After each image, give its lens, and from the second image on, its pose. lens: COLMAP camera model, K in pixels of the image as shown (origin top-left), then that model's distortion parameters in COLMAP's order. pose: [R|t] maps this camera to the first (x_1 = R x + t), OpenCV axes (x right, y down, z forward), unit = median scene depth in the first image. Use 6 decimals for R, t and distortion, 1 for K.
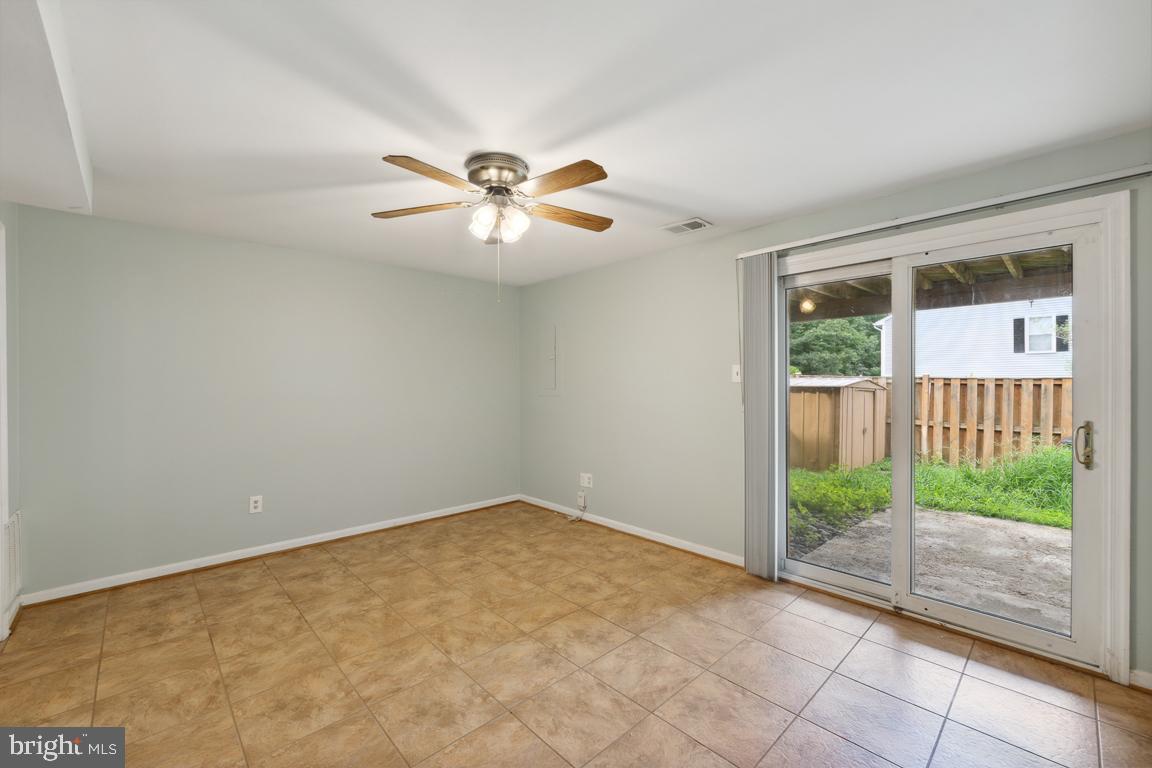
lens RADIAL K [[469.7, 0, 578.0], [0, 469.7, 379.8], [0, 0, 1]] dist [0.000213, -0.000131]
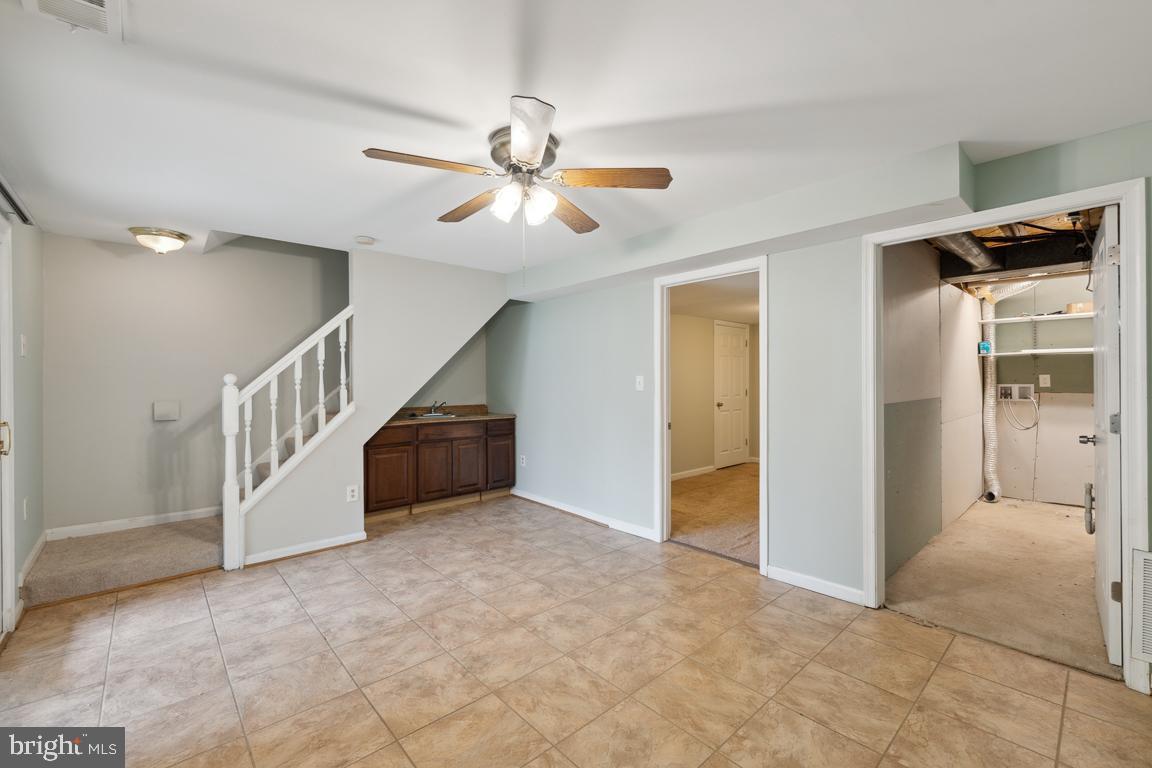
lens RADIAL K [[469.7, 0, 578.0], [0, 469.7, 379.8], [0, 0, 1]] dist [0.000213, -0.000131]
pose [[-0.999729, 0.007995, 0.021876, -0.298622], [0.007884, 0.999956, -0.005144, 0.013509], [-0.021916, -0.004970, -0.999747, 1.950265]]
